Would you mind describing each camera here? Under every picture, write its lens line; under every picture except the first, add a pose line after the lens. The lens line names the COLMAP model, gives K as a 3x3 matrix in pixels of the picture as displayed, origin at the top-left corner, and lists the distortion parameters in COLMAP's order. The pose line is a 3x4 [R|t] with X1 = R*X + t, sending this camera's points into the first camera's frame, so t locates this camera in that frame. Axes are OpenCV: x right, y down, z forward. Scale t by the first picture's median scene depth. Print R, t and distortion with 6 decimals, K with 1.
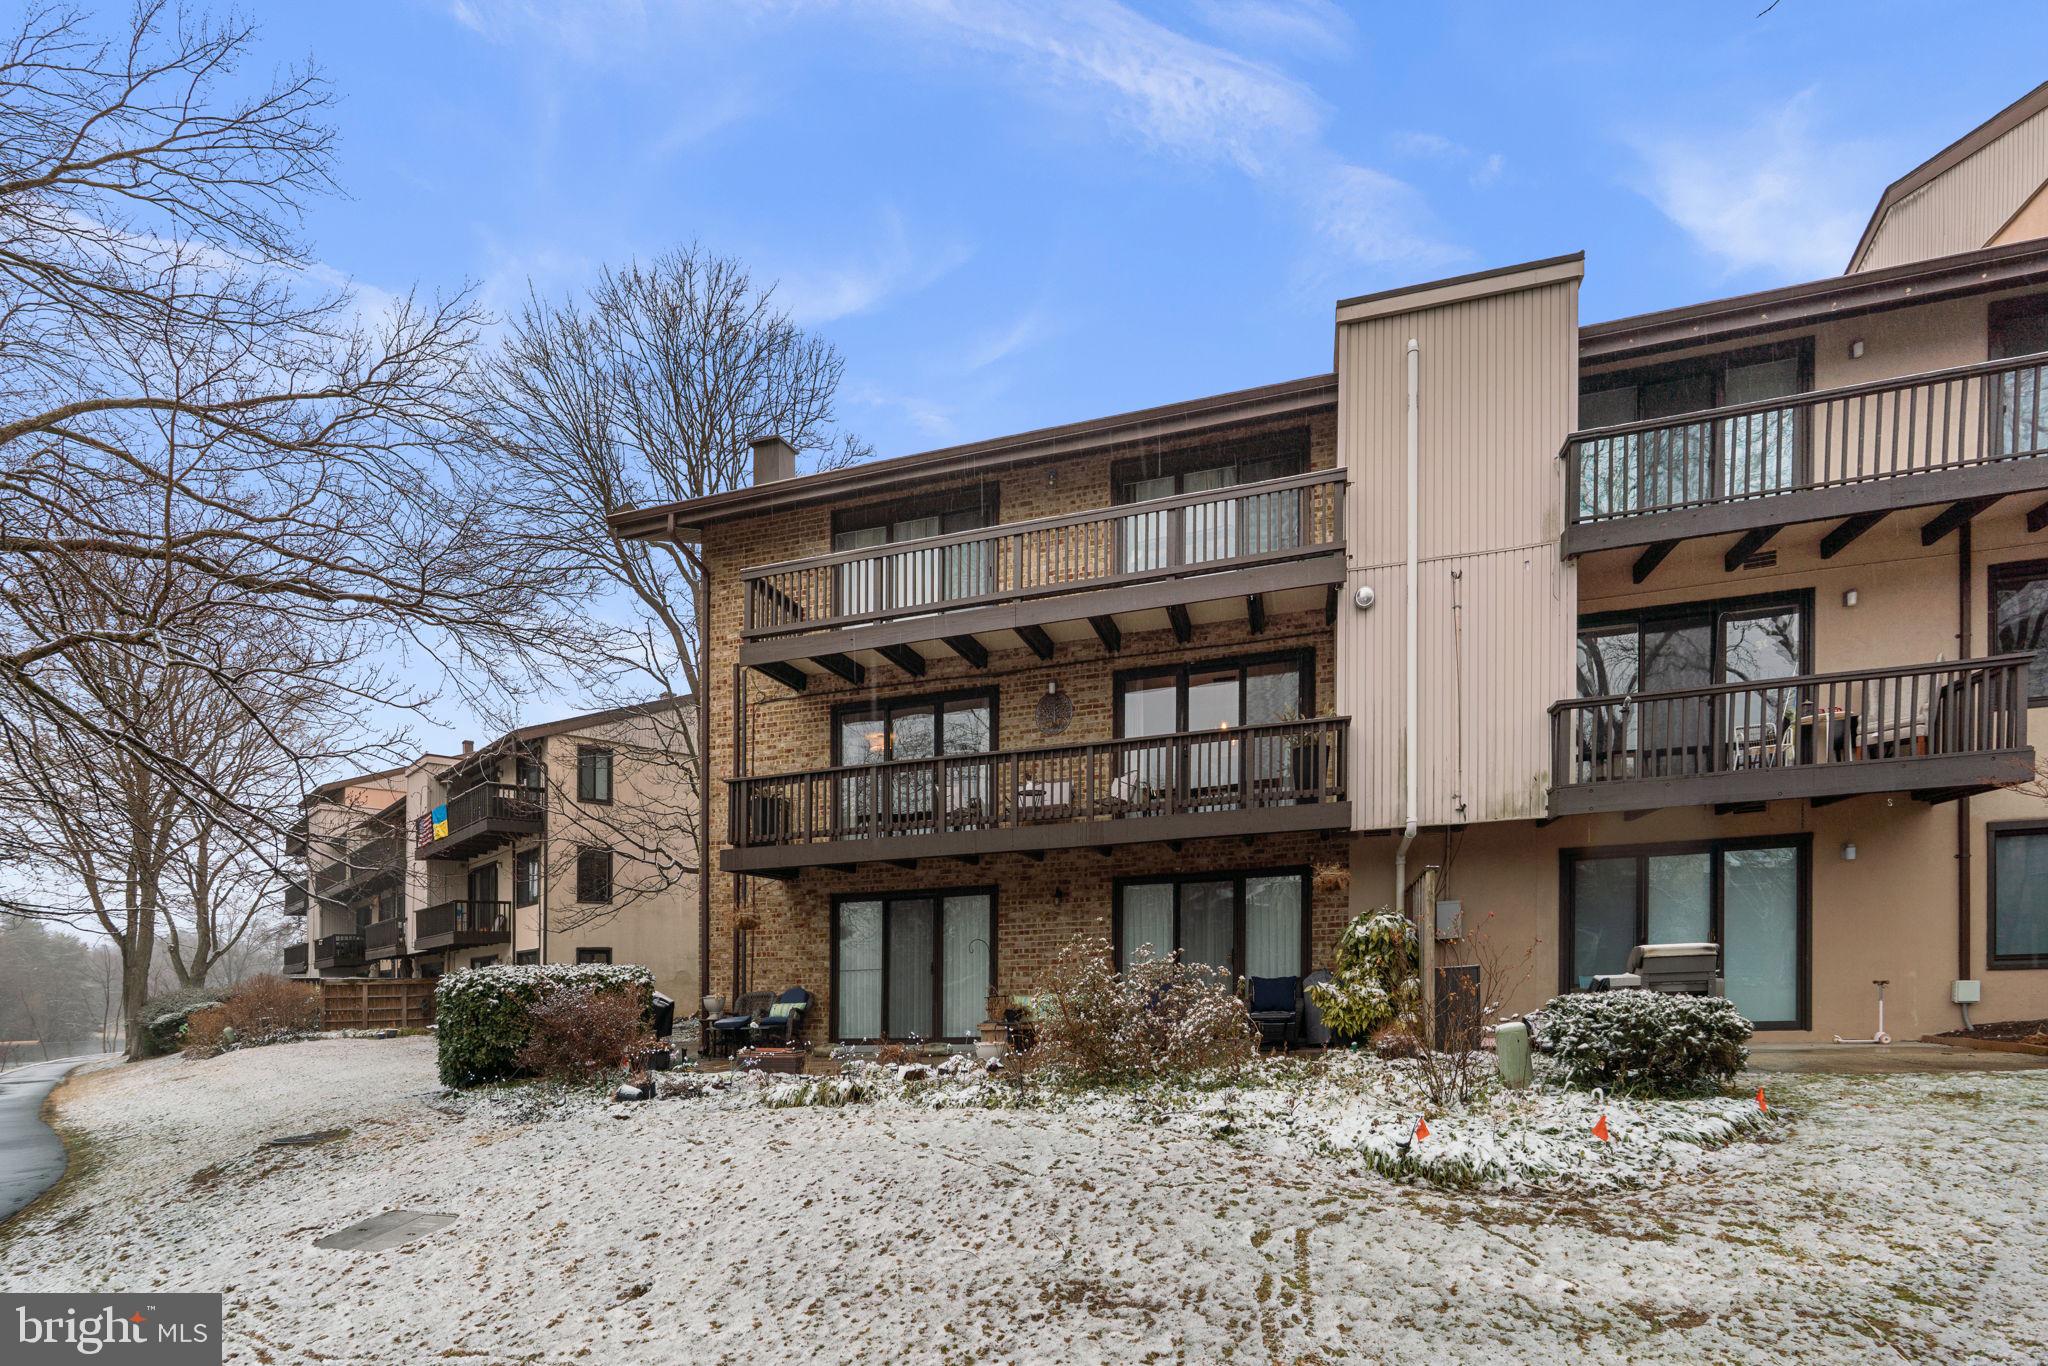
lens RADIAL K [[922.5, 0, 1020.4], [0, 922.5, 700.0], [0, 0, 1]] dist [-0.003666, 0.000858]
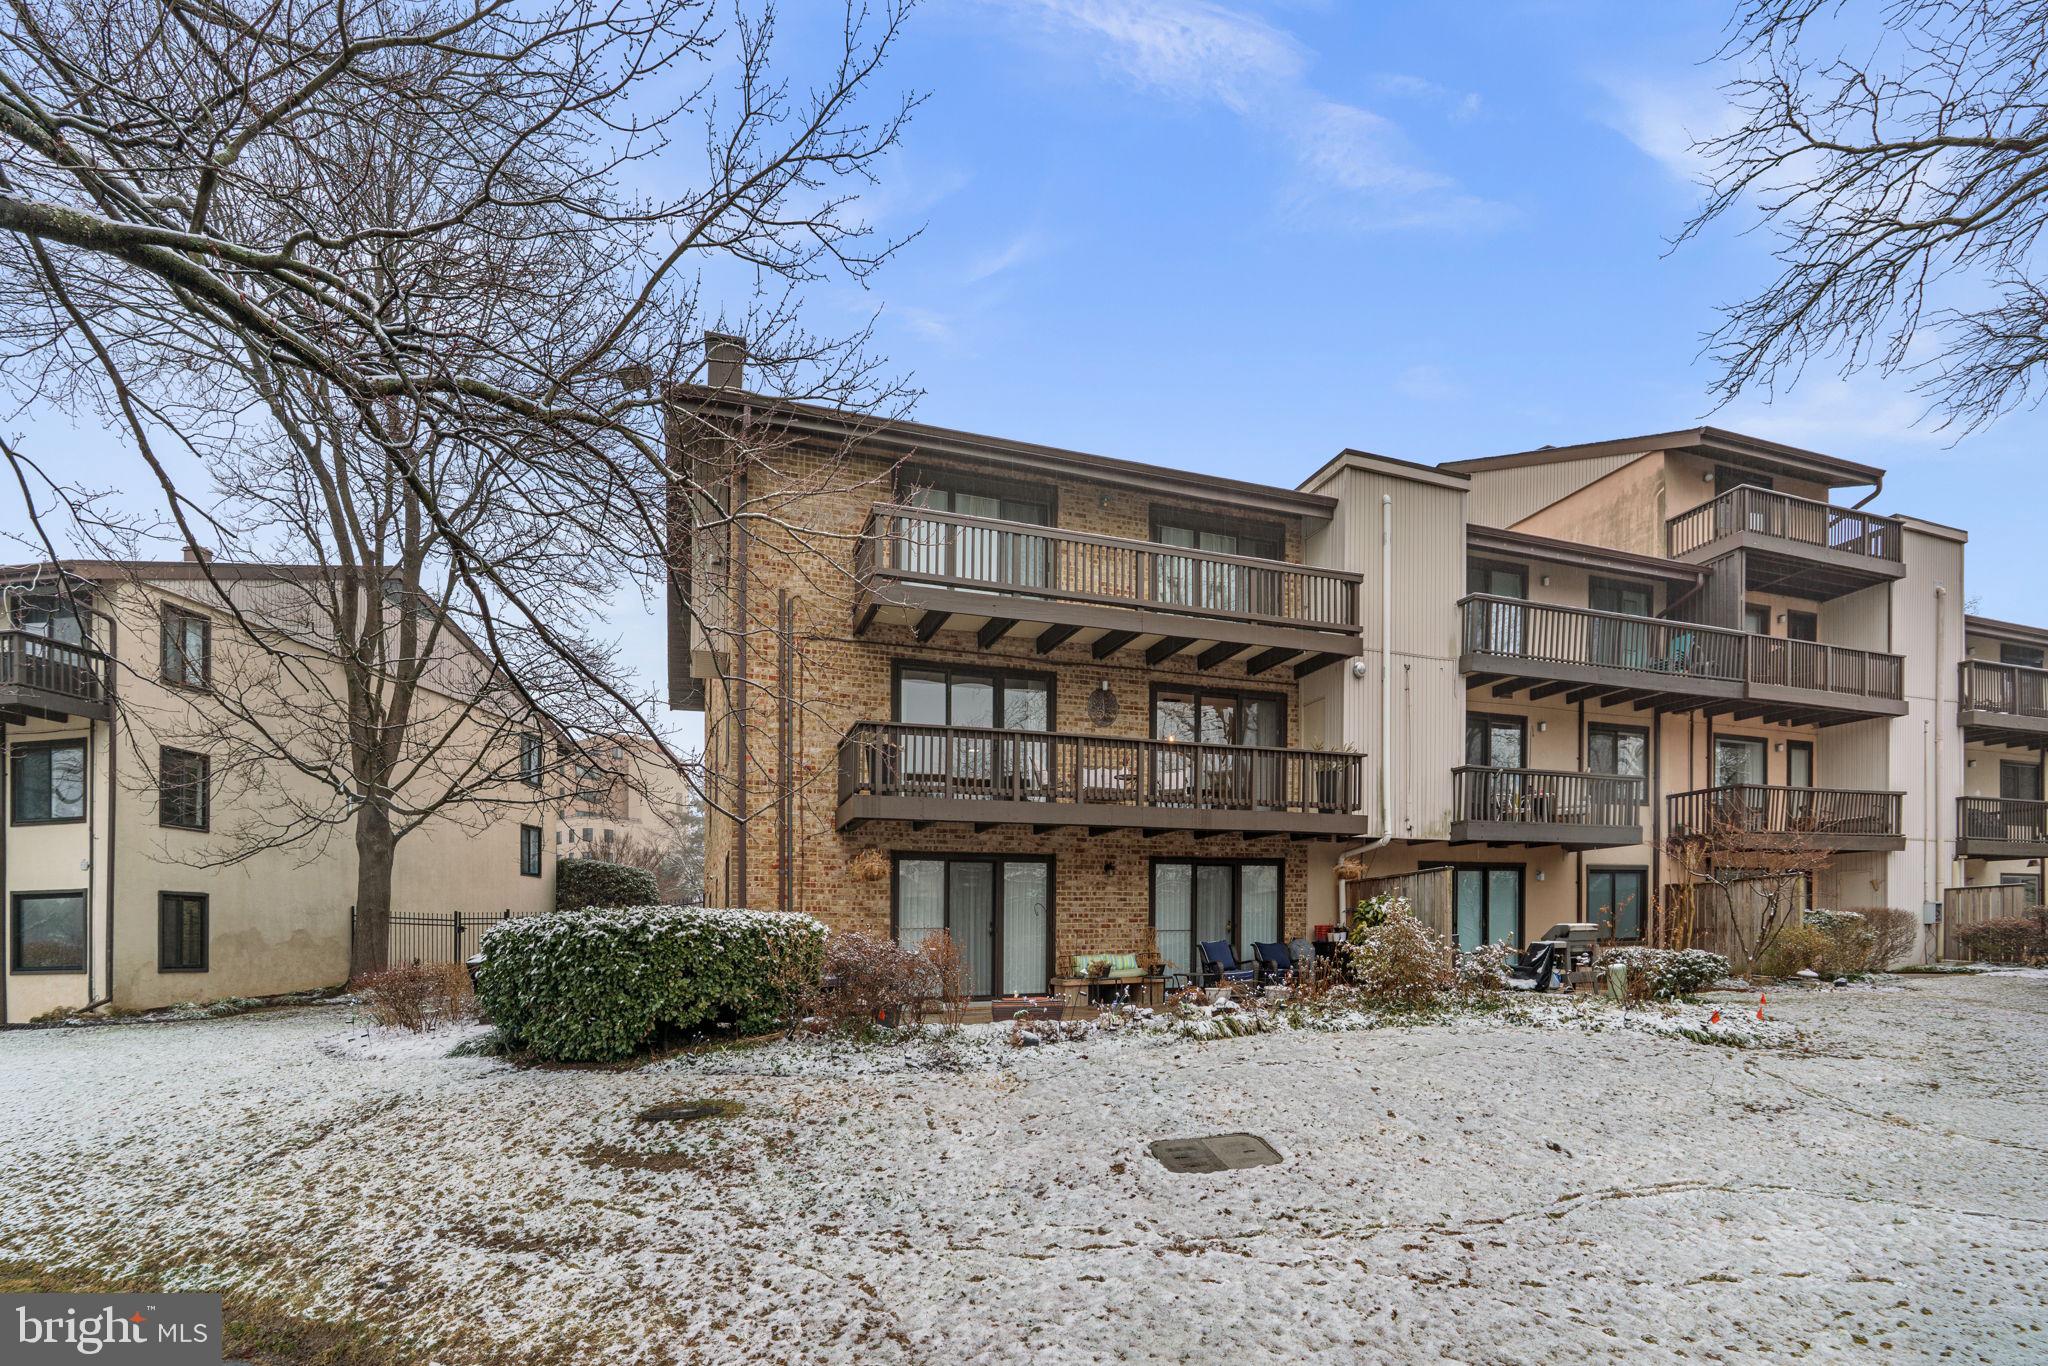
lens RADIAL K [[897.3, 0, 1024.0], [0, 897.3, 683.0], [0, 0, 1]] dist [-0.005572, -0.000178]
pose [[0.809034, 0.186036, 0.557543, -0.671821], [-0.179912, 0.981438, -0.066412, 0.076310], [-0.559549, -0.046579, 0.827487, 0.146859]]
